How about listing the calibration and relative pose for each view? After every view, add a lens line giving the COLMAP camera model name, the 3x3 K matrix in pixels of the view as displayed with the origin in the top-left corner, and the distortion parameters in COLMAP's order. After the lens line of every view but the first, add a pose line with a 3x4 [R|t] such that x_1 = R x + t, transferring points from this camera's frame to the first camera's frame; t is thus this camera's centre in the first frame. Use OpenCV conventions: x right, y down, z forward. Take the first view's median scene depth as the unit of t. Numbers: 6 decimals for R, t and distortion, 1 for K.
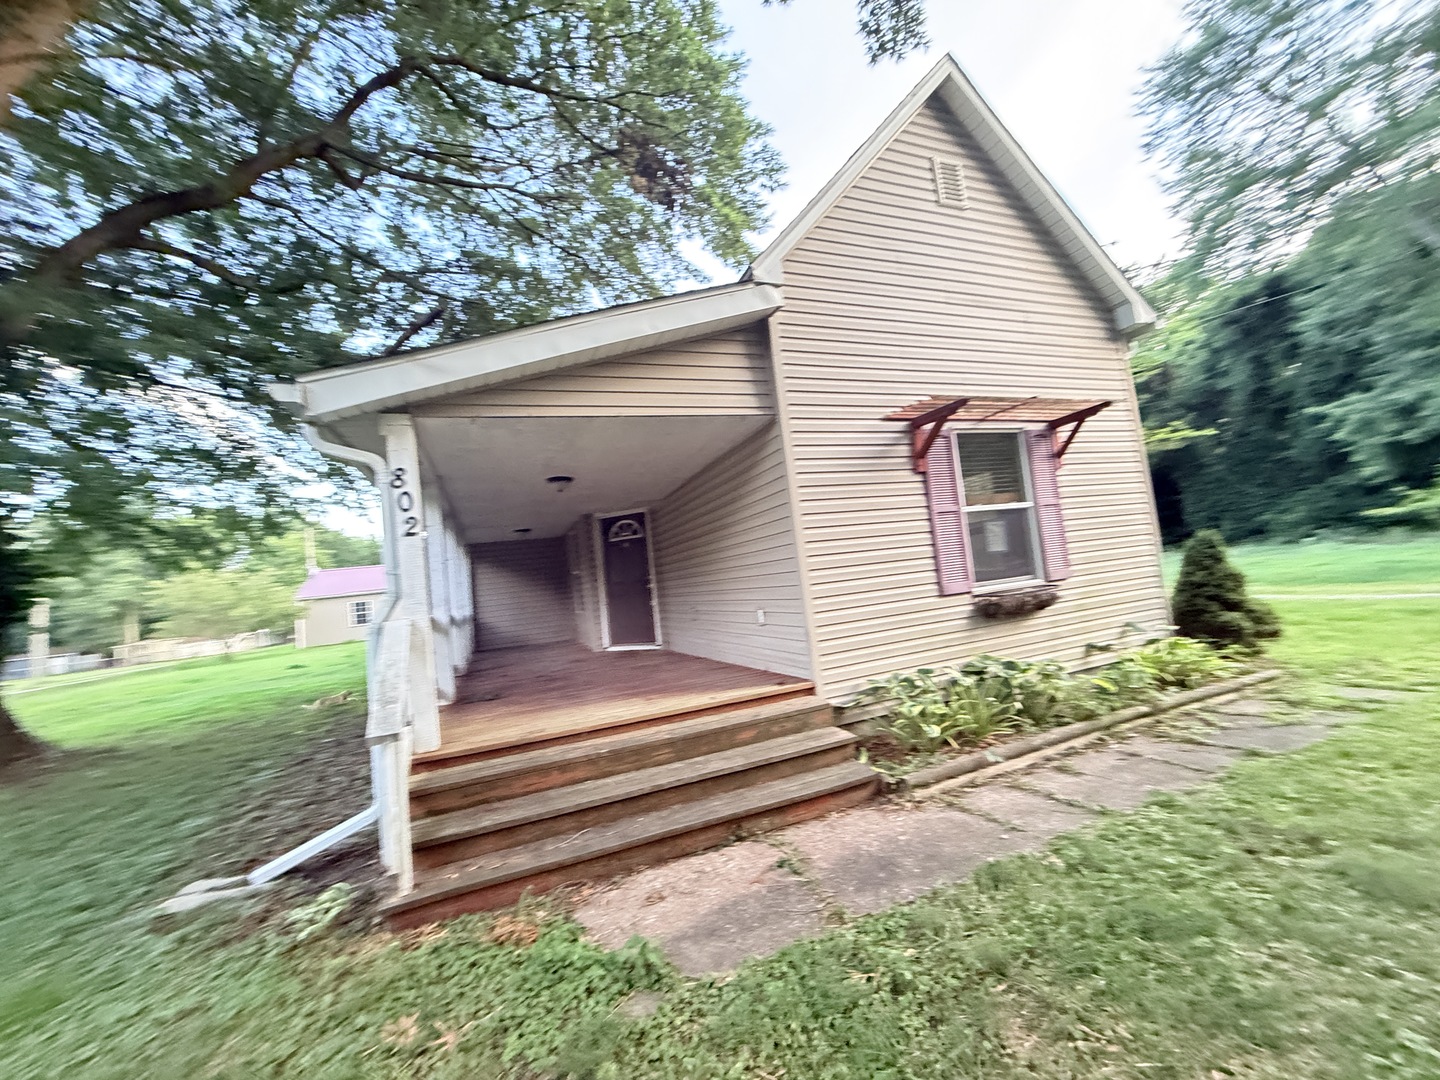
lens RADIAL K [[576.4, 0, 723.9], [0, 576.4, 537.1], [0, 0, 1]] dist [0.002526, 0.000090]
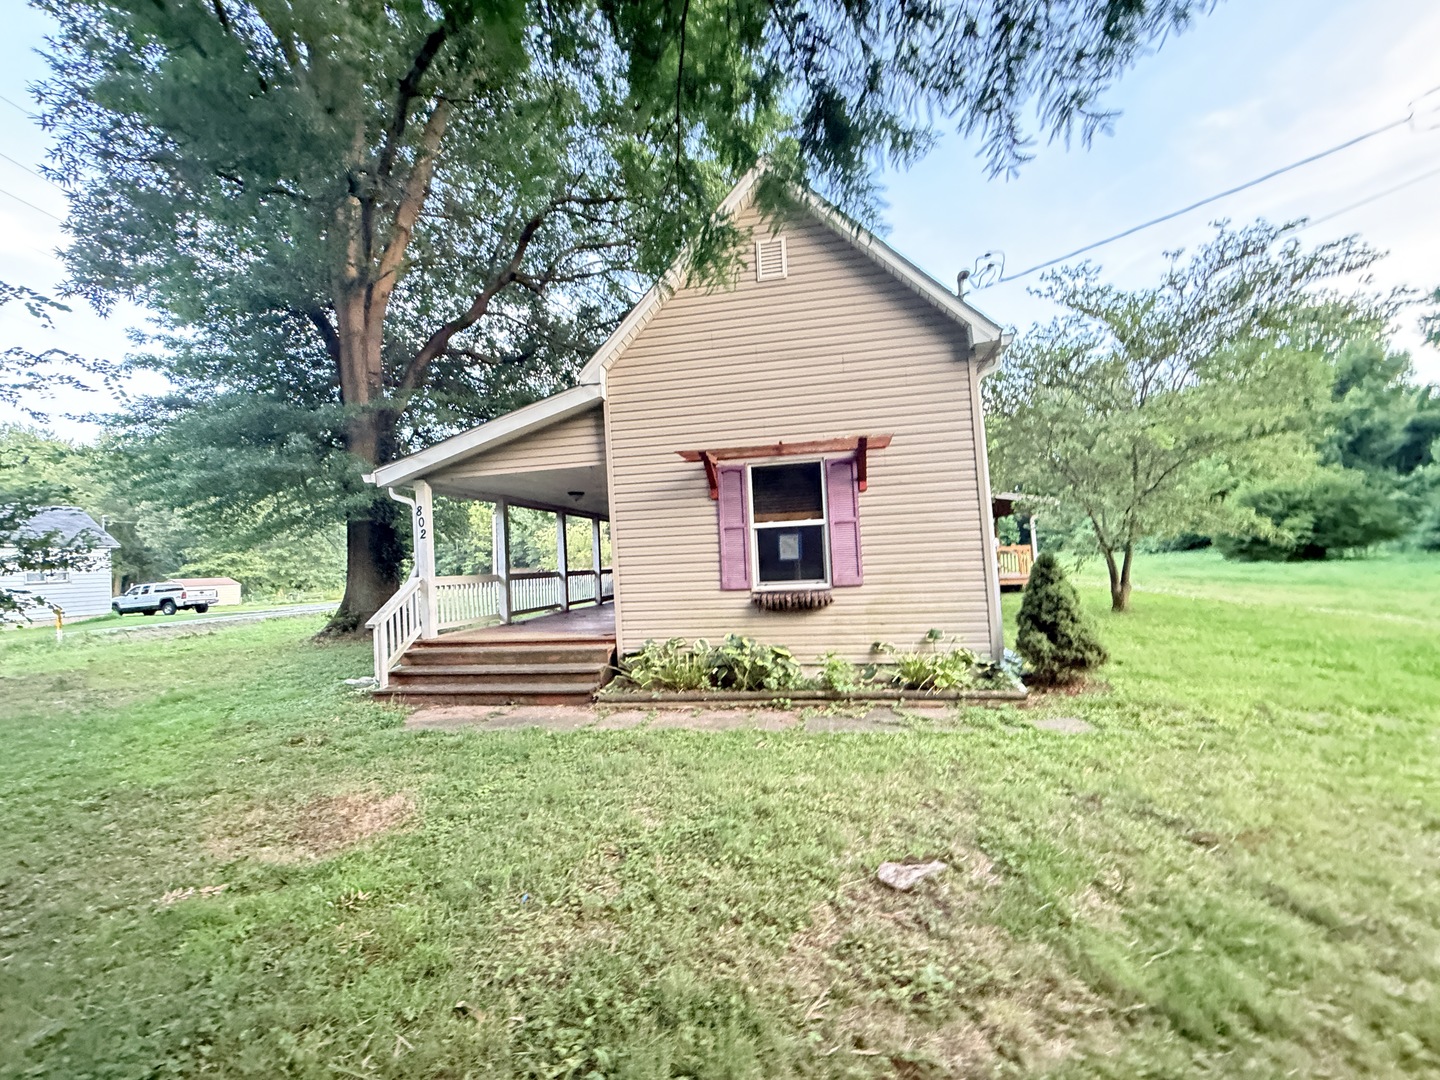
lens RADIAL K [[576.4, 0, 717.2], [0, 576.4, 542.3], [0, 0, 1]] dist [0.002526, 0.000090]
pose [[0.843674, 0.048968, -0.534617, 1.070715], [-0.010338, 0.997129, 0.075016, -0.110730], [0.536756, -0.057763, 0.841758, -0.145012]]
